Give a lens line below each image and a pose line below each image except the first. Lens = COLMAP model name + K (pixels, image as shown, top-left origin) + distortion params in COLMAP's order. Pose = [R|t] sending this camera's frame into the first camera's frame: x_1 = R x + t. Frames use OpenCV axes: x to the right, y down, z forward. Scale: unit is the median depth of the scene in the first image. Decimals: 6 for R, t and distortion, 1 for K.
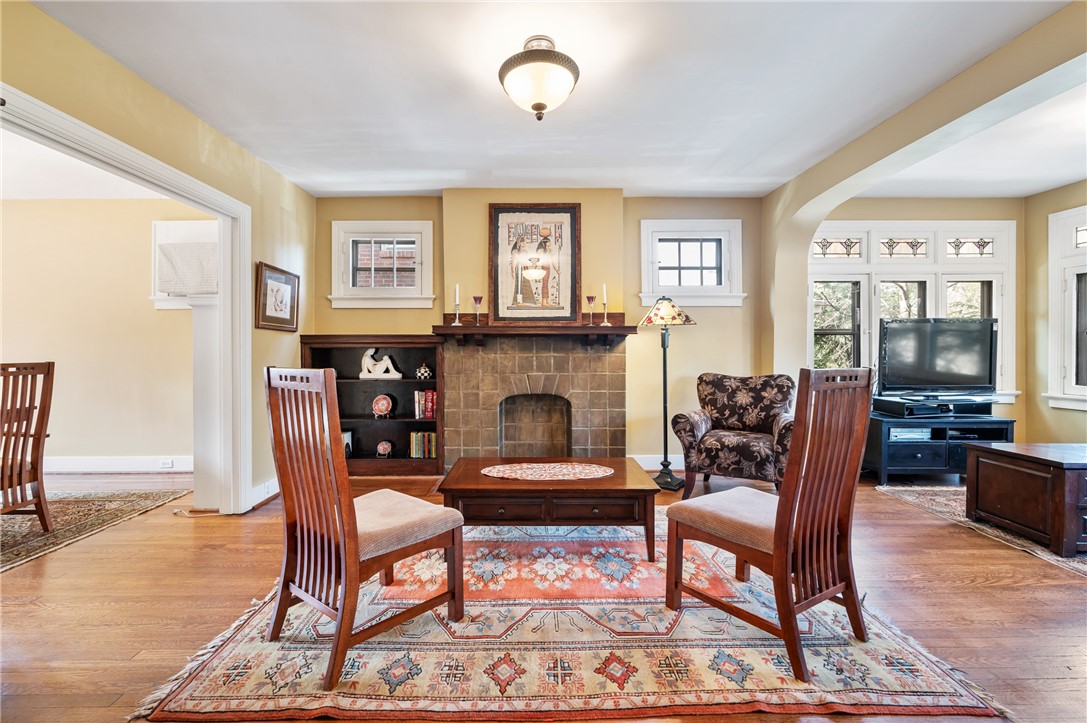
lens RADIAL K [[470.4, 0, 530.3], [0, 470.4, 351.9], [0, 0, 1]] dist [-0.001237, 0.000122]
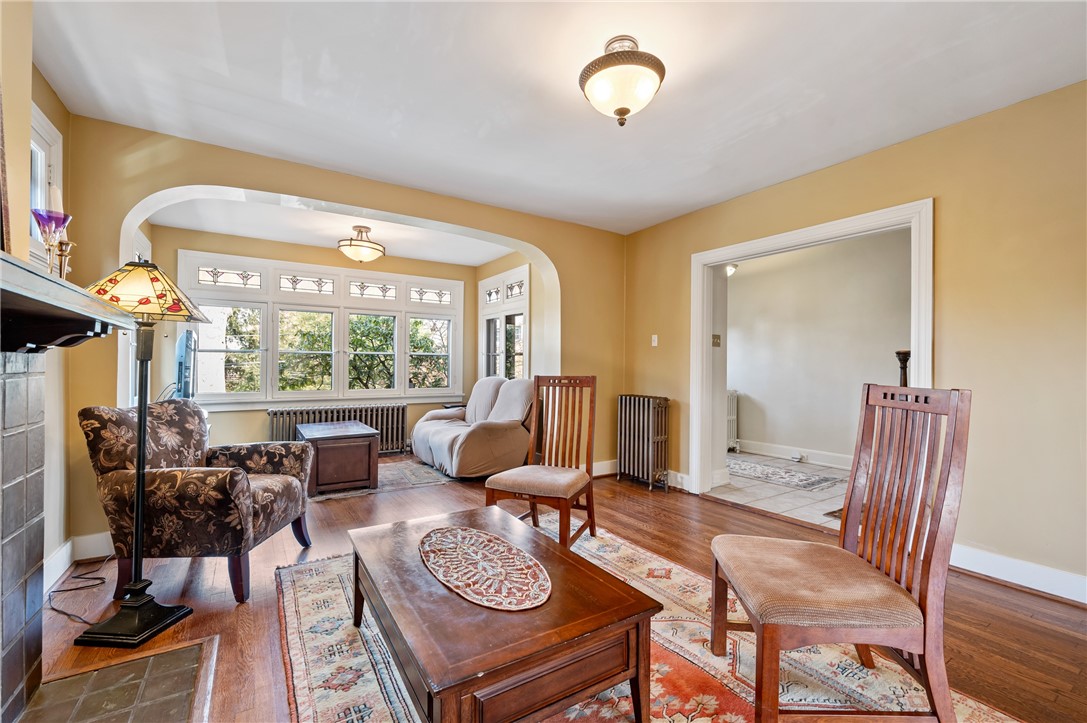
lens RADIAL K [[460.9, 0, 545.0], [0, 460.9, 363.2], [0, 0, 1]] dist [0.000017, -0.000159]
pose [[-0.539135, 0.003754, 0.842211, -0.362280], [0.000772, 0.999992, -0.003963, -0.003194], [-0.842219, -0.001486, -0.539133, 0.866702]]
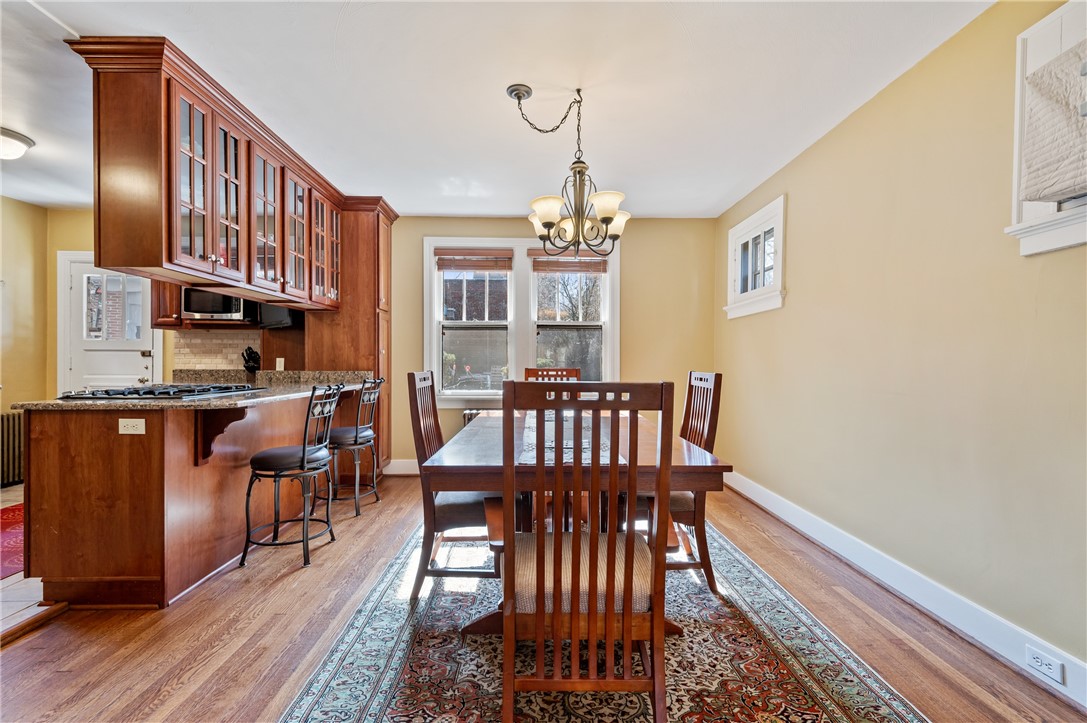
lens RADIAL K [[473.1, 0, 543.0], [0, 473.1, 363.7], [0, 0, 1]] dist [0.000986, 0.000232]
pose [[0.020128, 0.006694, -0.999775, -0.437705], [-0.010531, 0.999924, 0.006483, 0.002678], [0.999742, 0.010398, 0.020197, 0.635038]]
